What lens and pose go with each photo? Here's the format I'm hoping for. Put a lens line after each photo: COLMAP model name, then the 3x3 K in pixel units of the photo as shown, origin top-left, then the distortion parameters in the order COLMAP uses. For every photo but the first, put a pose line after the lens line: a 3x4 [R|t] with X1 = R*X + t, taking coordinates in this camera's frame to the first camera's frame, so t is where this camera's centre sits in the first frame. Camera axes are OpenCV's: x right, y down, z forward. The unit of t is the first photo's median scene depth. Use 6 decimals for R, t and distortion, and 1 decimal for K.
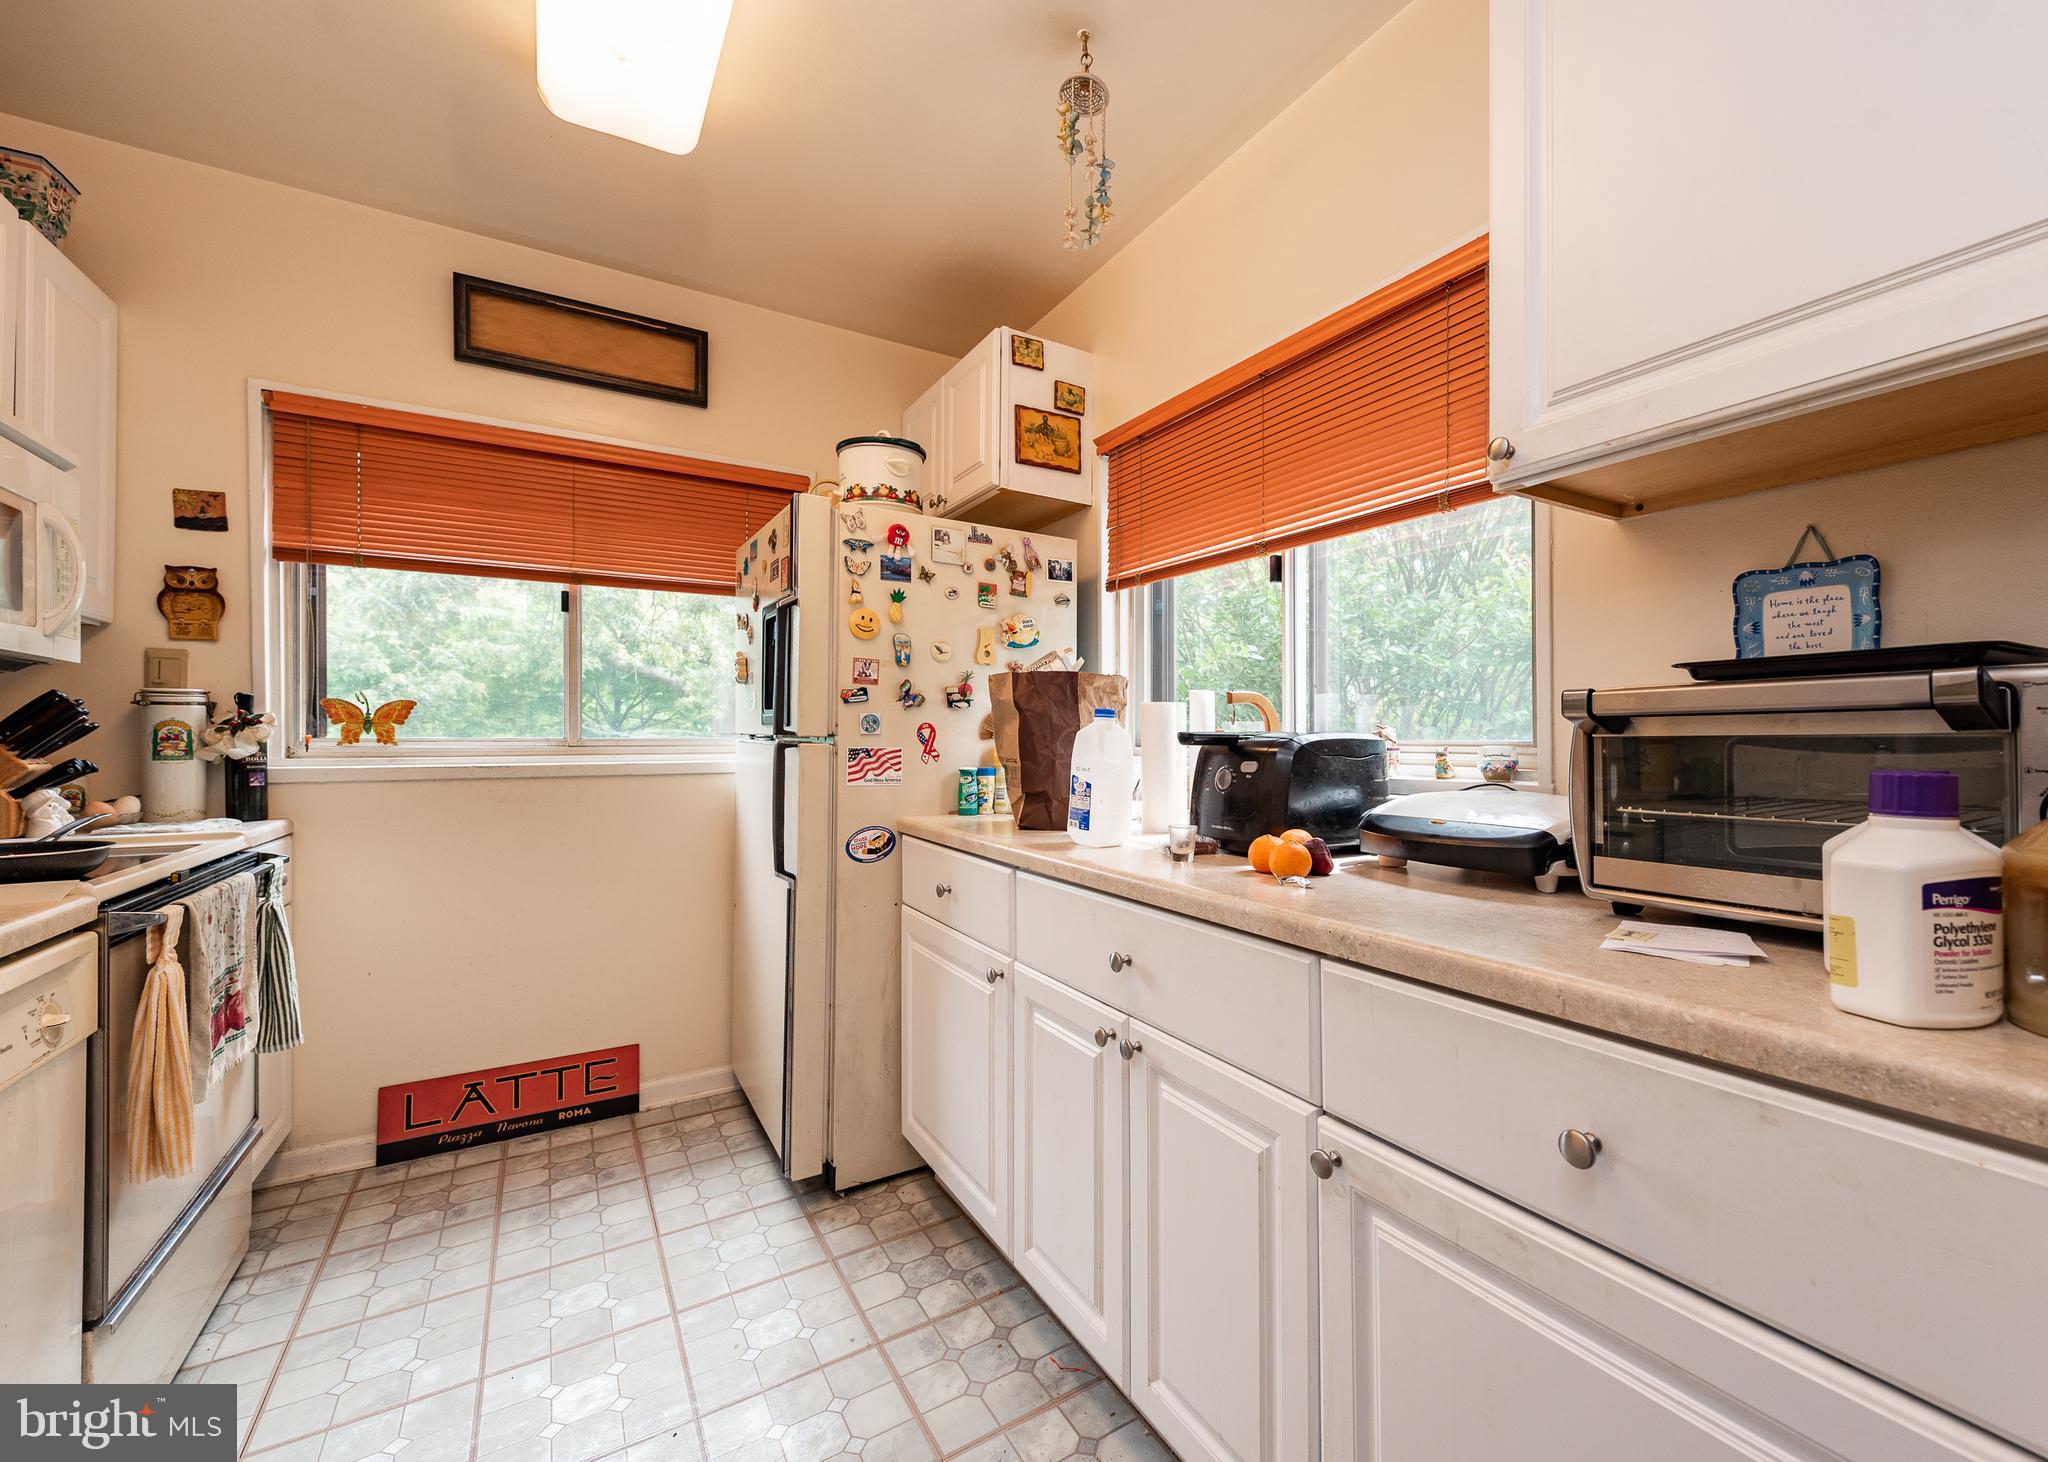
lens RADIAL K [[832.3, 0, 1067.2], [0, 832.3, 728.7], [0, 0, 1]] dist [-0.001033, -0.000505]
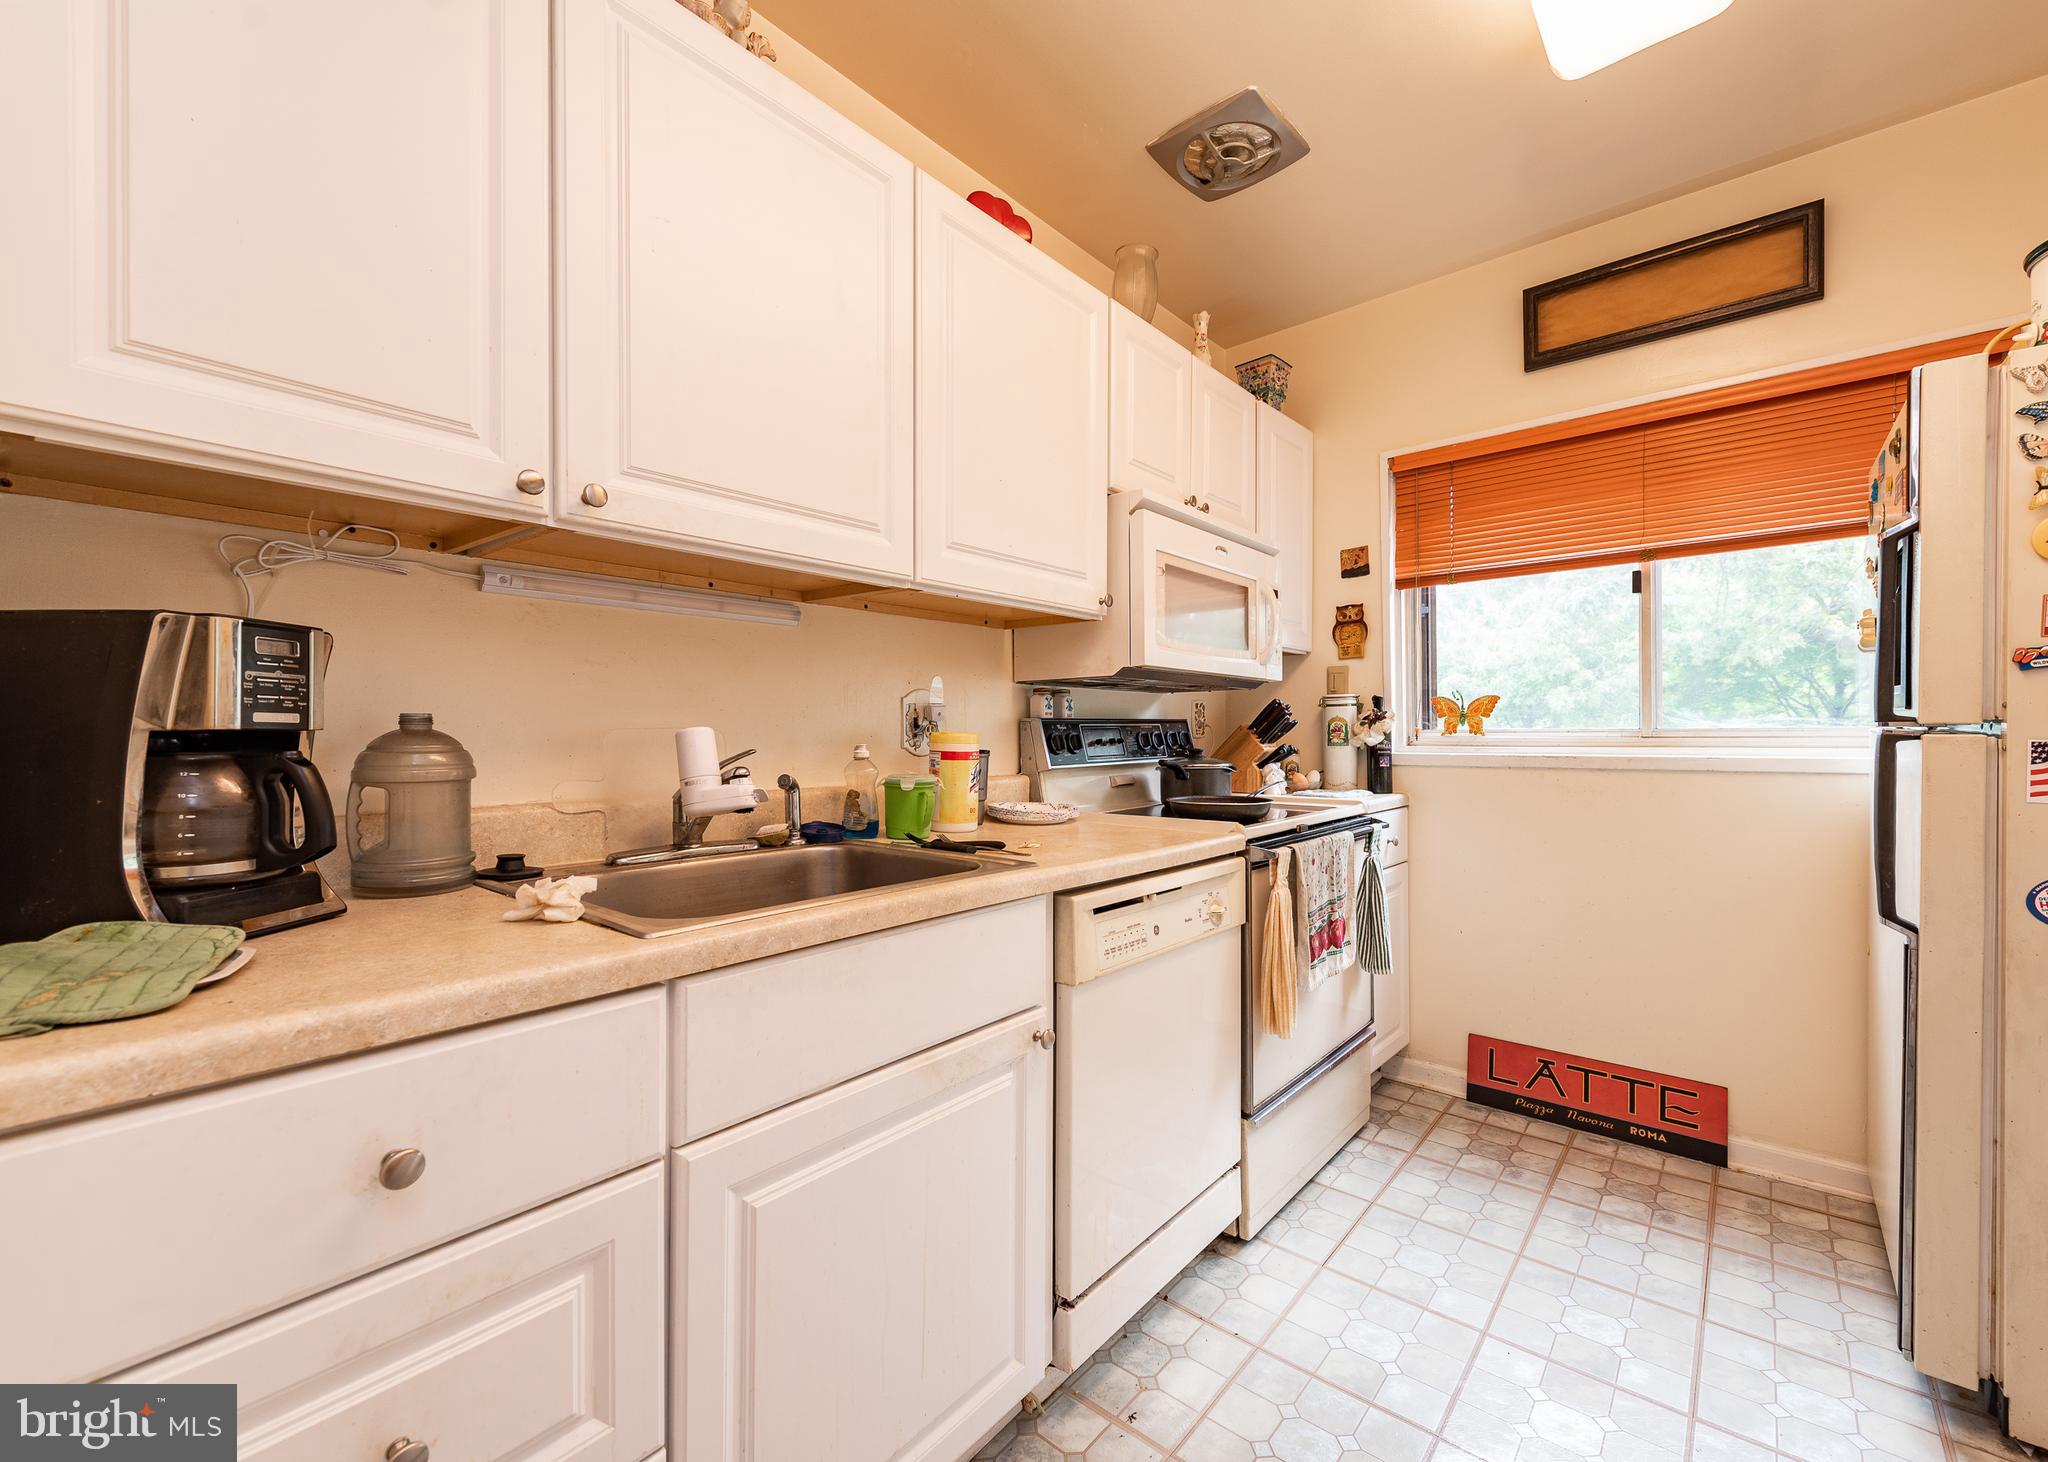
lens RADIAL K [[832.3, 0, 1067.2], [0, 832.3, 728.7], [0, 0, 1]] dist [-0.001033, -0.000505]
pose [[0.318093, -0.005849, -0.948041, 0.092957], [0.016061, 0.999871, -0.000780, 0.002477], [0.947923, -0.014979, 0.318146, 0.116071]]
